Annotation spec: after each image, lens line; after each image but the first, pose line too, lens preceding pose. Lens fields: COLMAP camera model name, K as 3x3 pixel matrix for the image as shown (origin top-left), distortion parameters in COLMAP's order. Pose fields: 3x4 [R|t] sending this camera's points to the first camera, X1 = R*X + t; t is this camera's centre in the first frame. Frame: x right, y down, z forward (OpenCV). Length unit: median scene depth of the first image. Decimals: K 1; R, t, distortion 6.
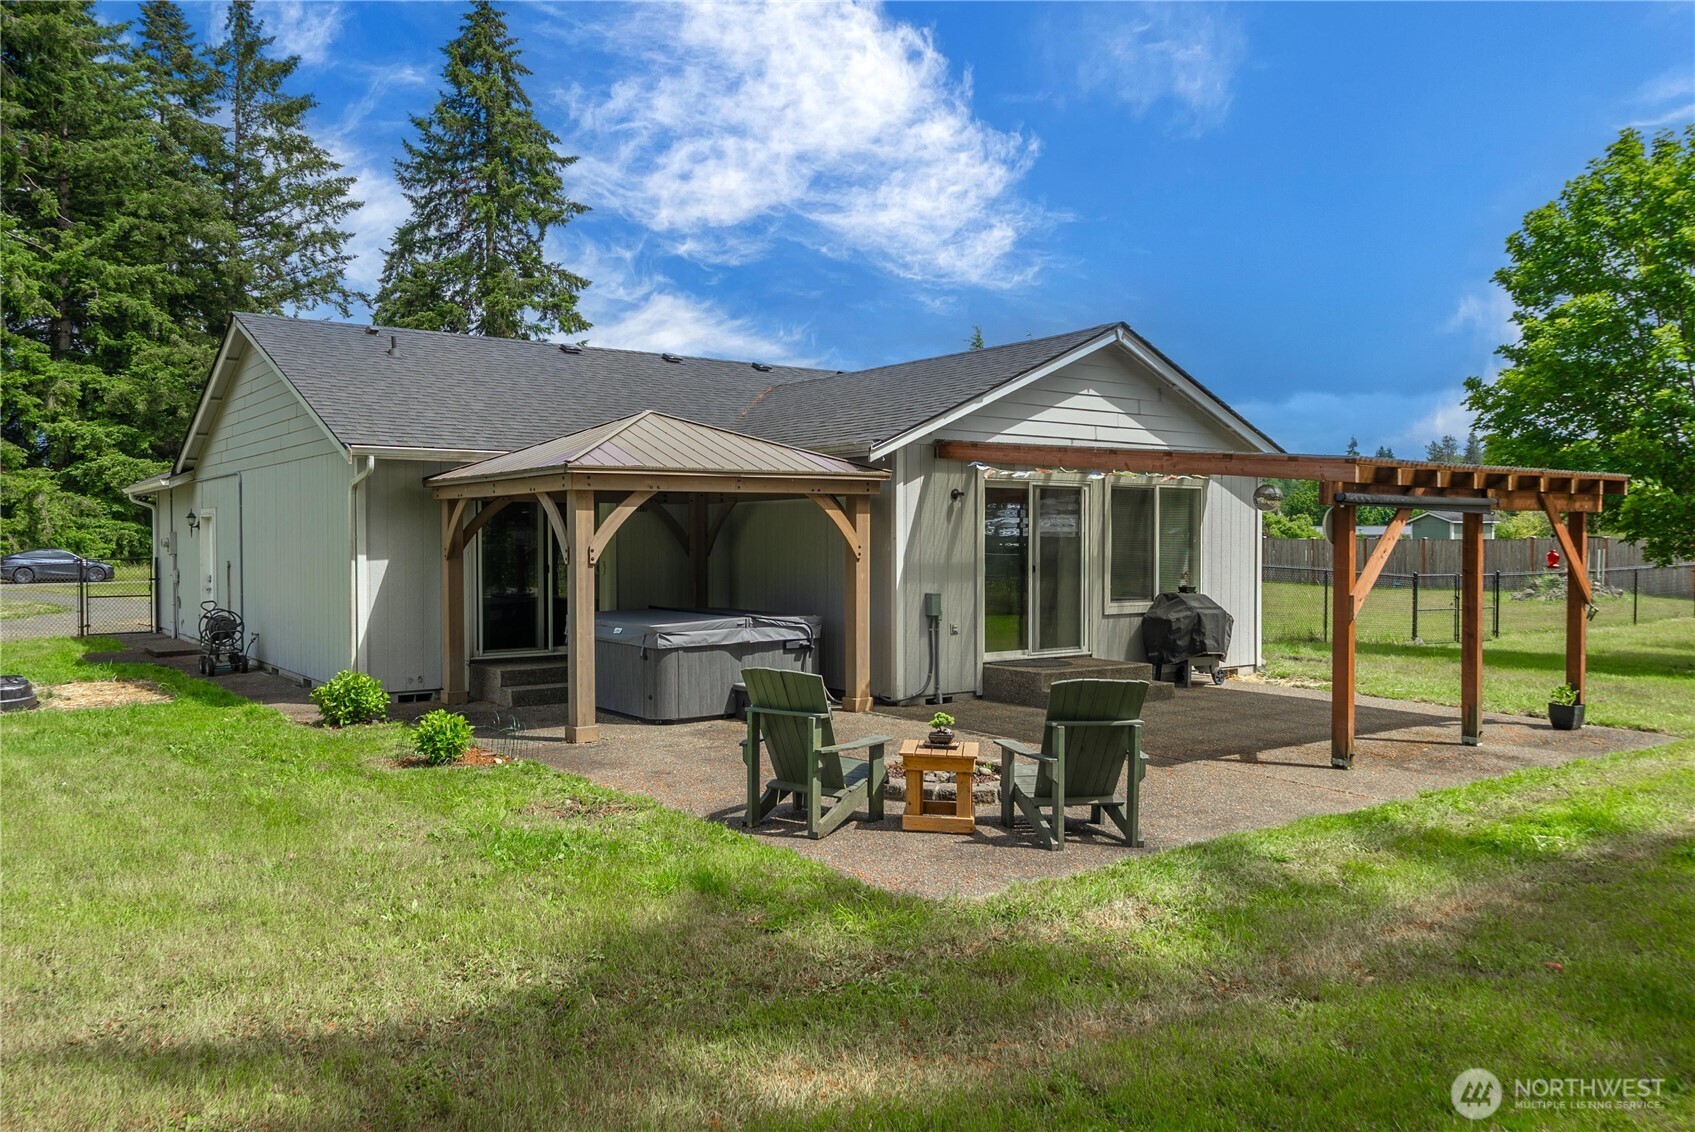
lens RADIAL K [[1224.1, 0, 847.5], [0, 1224.1, 566.0], [0, 0, 1]] dist [0.041782, -0.053966]
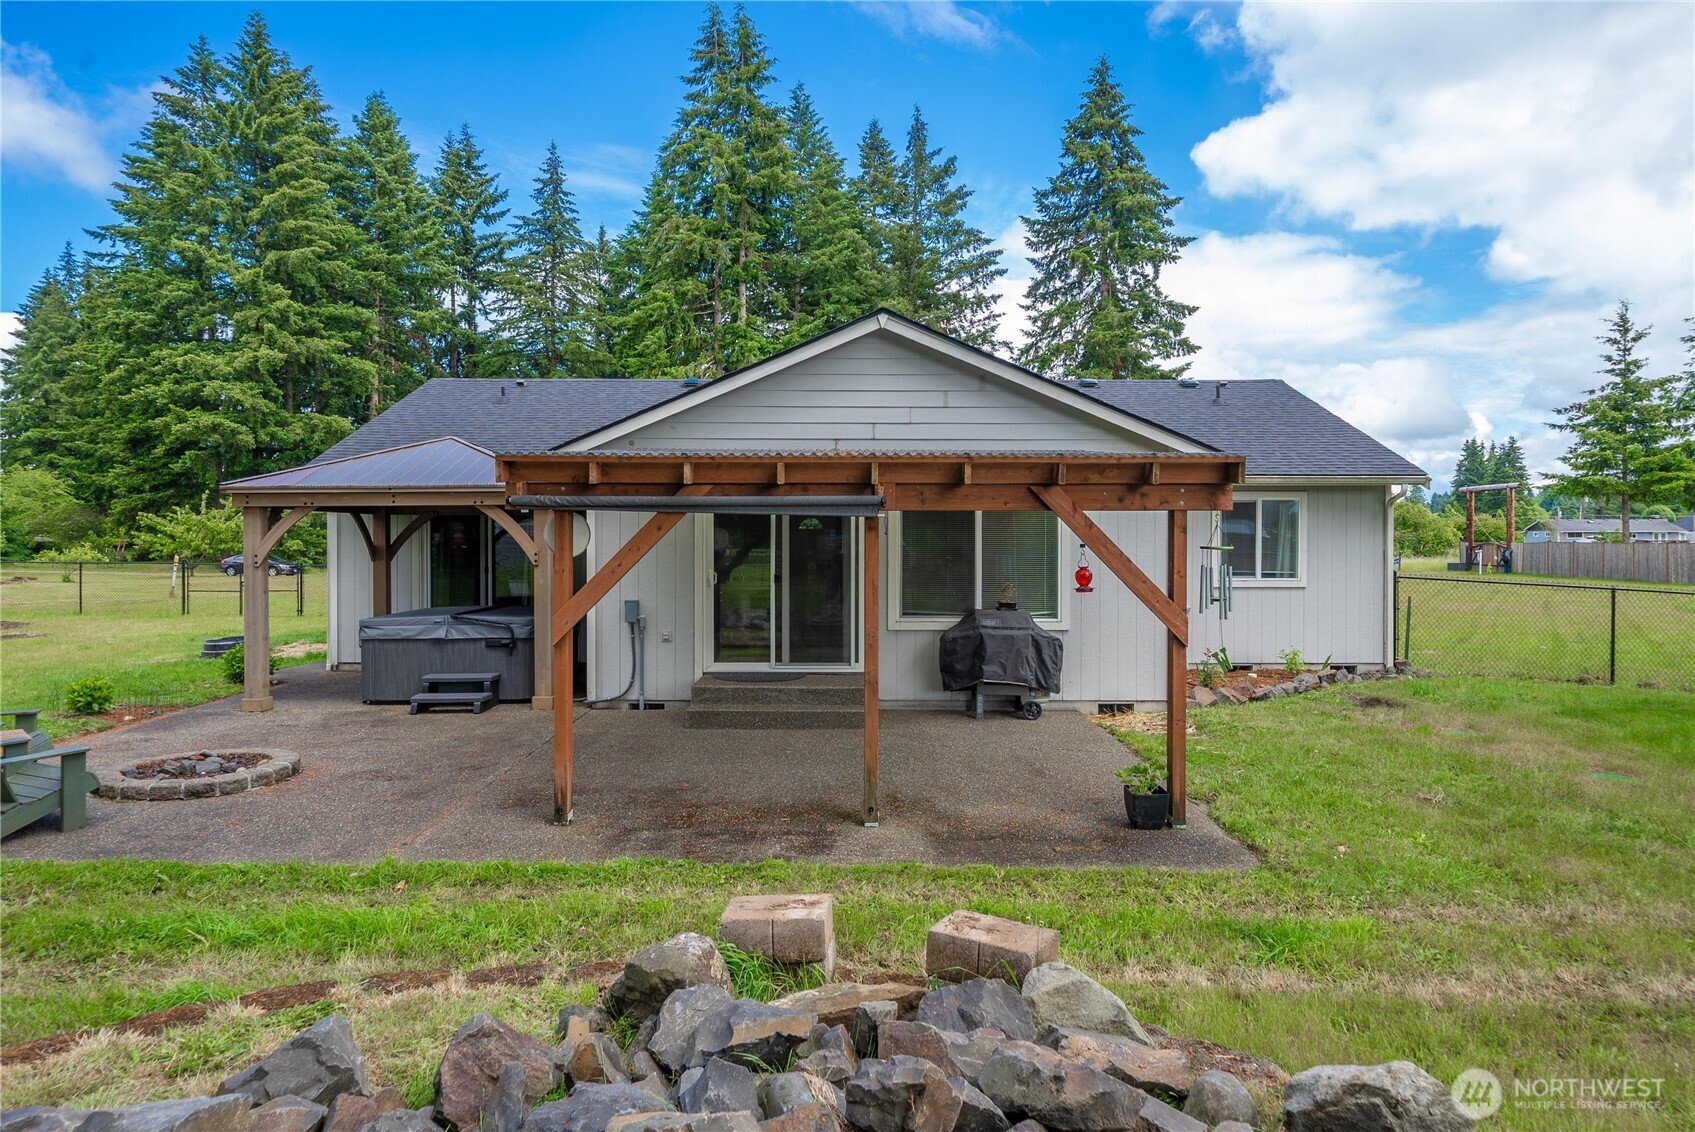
lens RADIAL K [[1061.3, 0, 847.5], [0, 1061.3, 566.0], [0, 0, 1]] dist [0.000251, -0.019660]
pose [[0.823819, 0.014487, -0.566668, 0.108513], [-0.013965, 0.999889, 0.005261, -0.001978], [0.566681, 0.003579, 0.823930, 0.057280]]
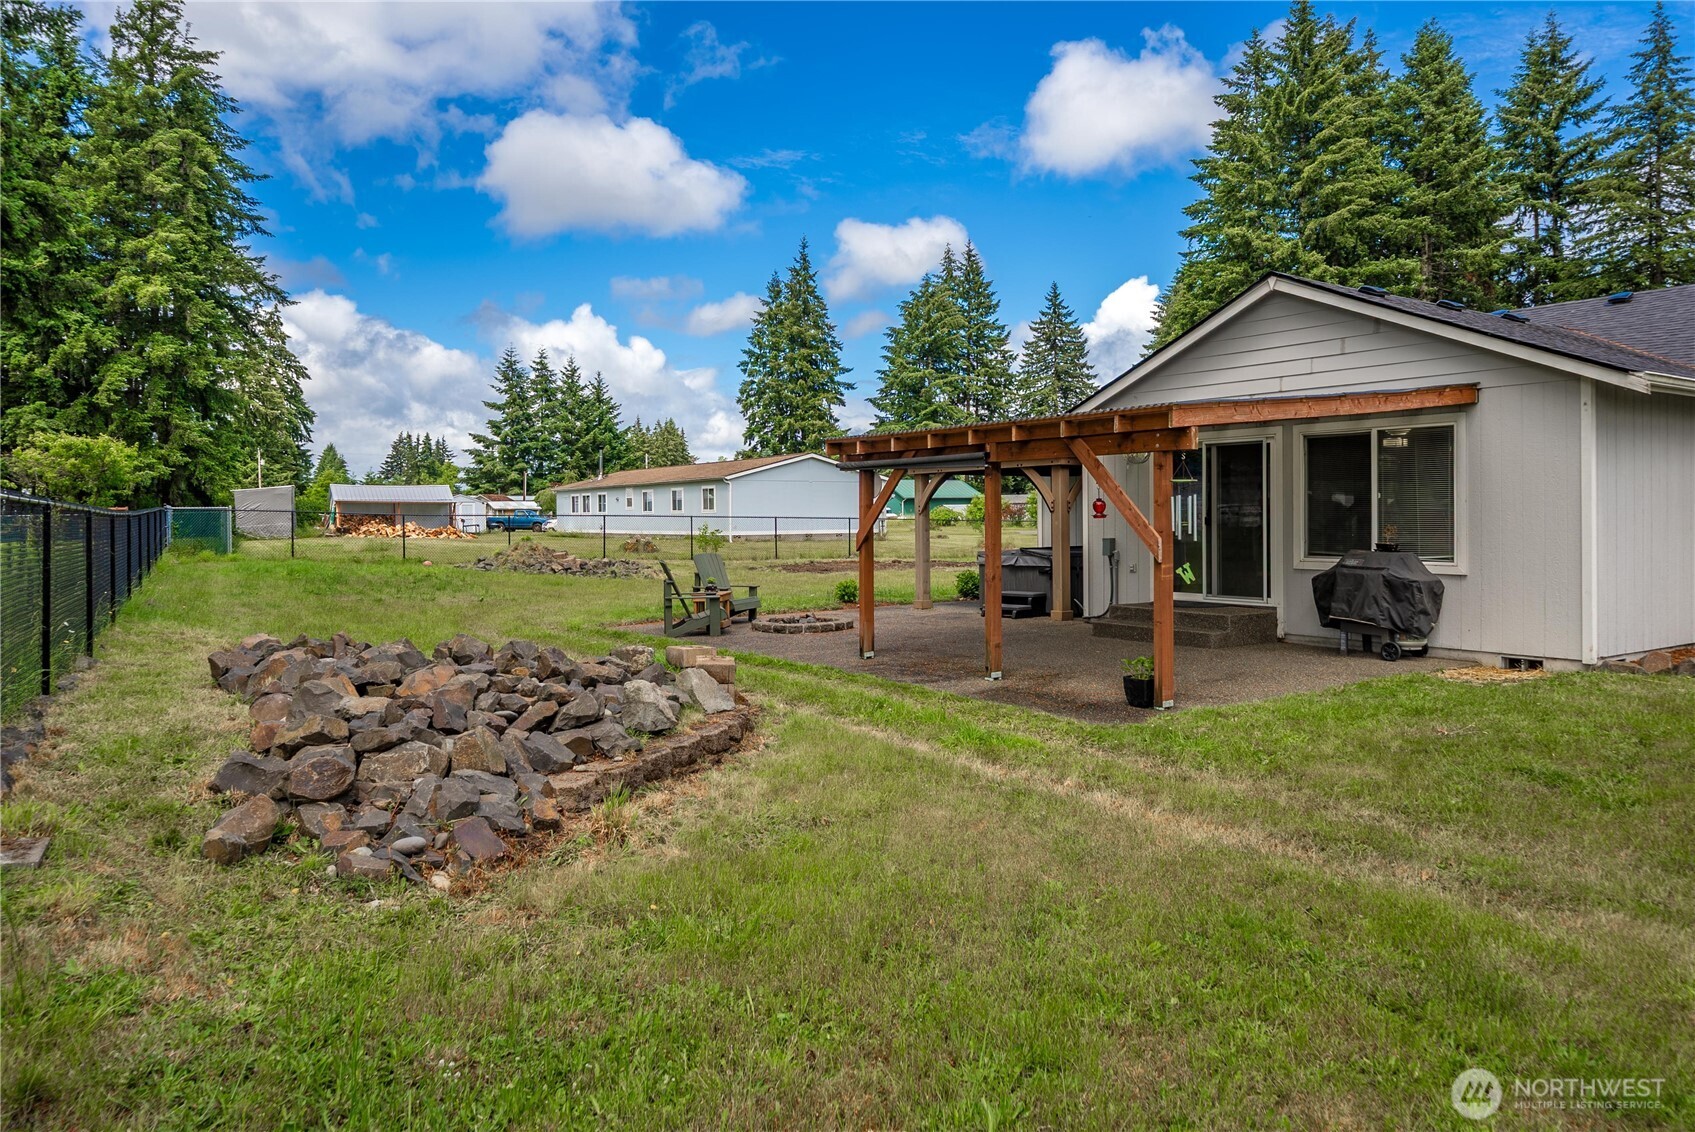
lens RADIAL K [[1185.3, 0, 847.0], [0, 1185.3, 522.8], [0, 0, 1]] dist [0.008109, 0.004705]
pose [[-0.002767, 0.007327, -0.999969, 0.197971], [-0.012039, 0.999900, 0.007359, 0.000152], [0.999924, 0.012059, -0.002679, 0.111320]]
